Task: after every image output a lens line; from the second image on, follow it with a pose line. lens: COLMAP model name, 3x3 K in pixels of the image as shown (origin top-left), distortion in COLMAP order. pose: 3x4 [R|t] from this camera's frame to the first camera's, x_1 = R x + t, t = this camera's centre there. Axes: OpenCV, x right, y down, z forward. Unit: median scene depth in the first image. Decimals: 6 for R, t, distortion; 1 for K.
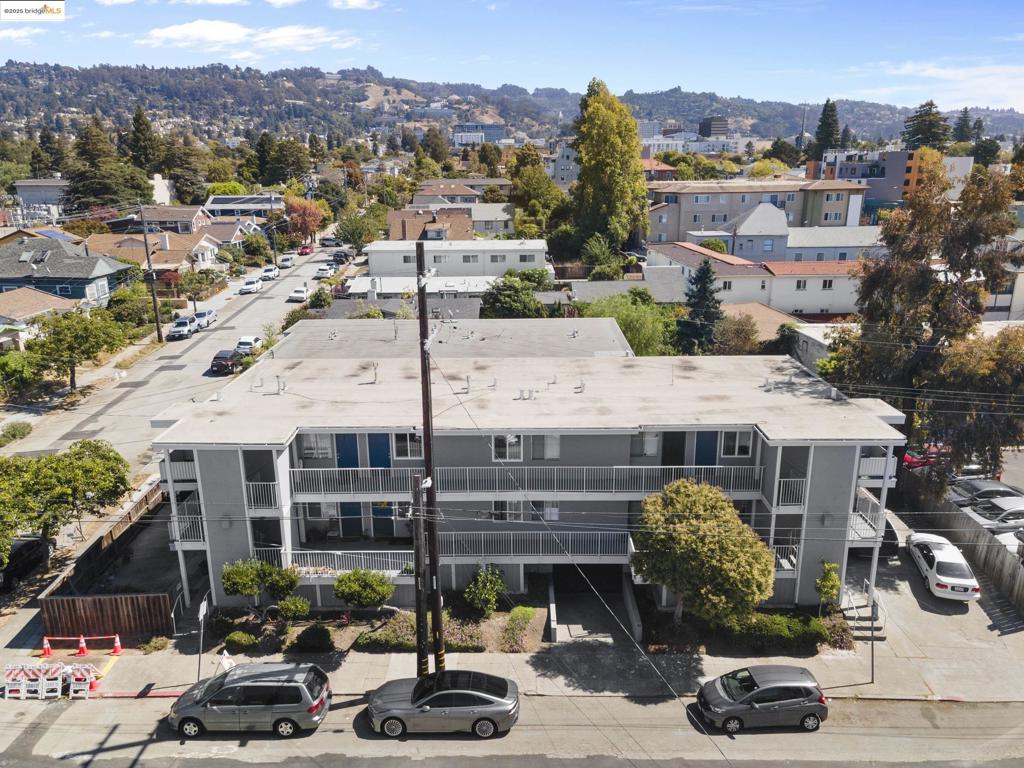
lens RADIAL K [[753.9, 0, 512.0], [0, 753.9, 384.0], [0, 0, 1]] dist [0.055354, -0.002813]
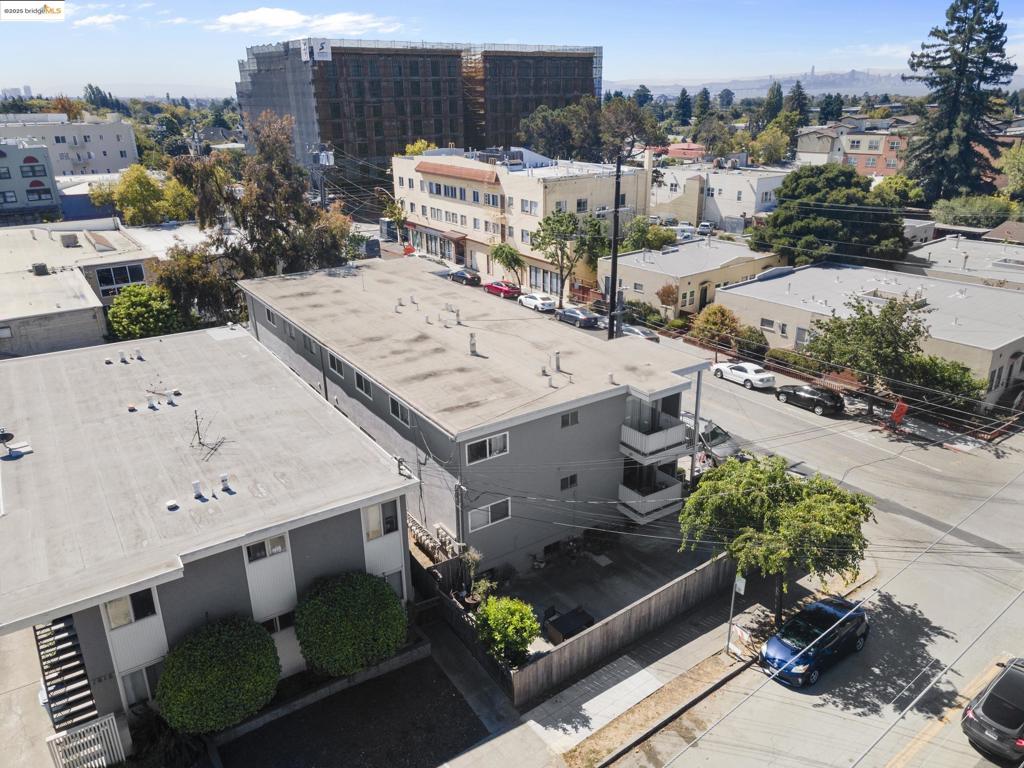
lens RADIAL K [[753.9, 0, 512.0], [0, 753.9, 384.0], [0, 0, 1]] dist [0.055354, -0.002813]
pose [[-0.566469, -0.278322, 0.775661, -1.041201], [0.254127, 0.836372, 0.485696, -0.458204], [-0.783921, 0.472248, -0.403050, 1.485976]]
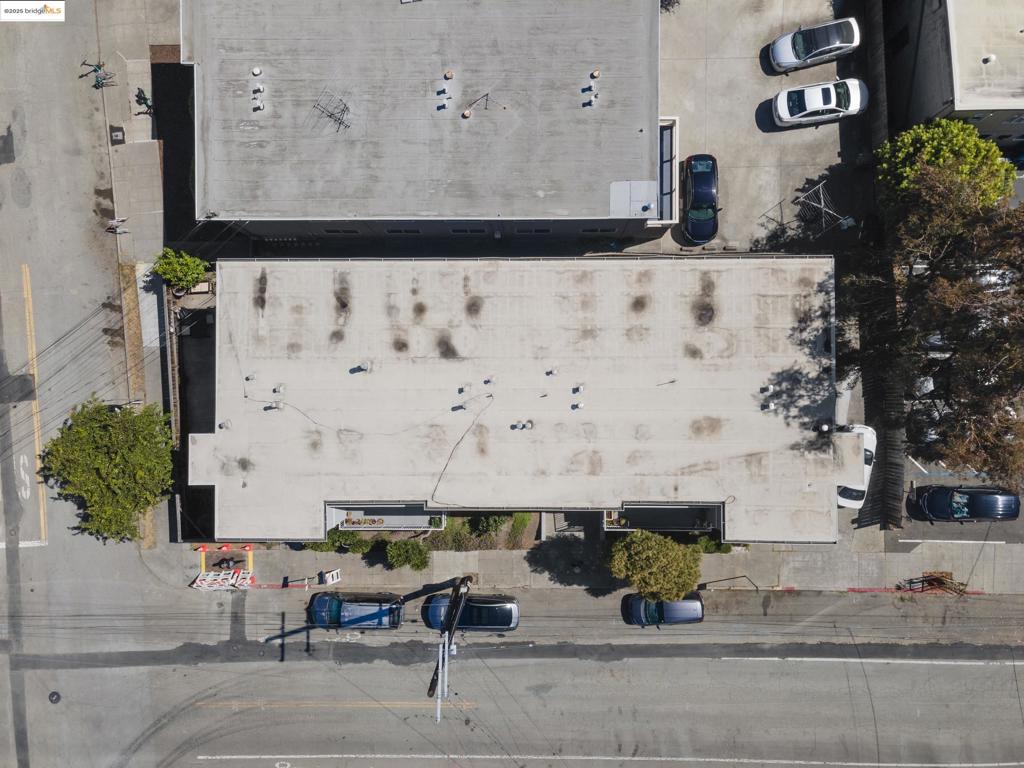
lens RADIAL K [[720.9, 0, 512.0], [0, 720.9, 384.0], [0, 0, 1]] dist [0.046815, -0.002877]
pose [[0.999716, -0.014232, -0.019118, 0.023225], [0.022598, 0.311044, 0.950127, -0.943996], [-0.007575, -0.950289, 0.311277, 0.753373]]
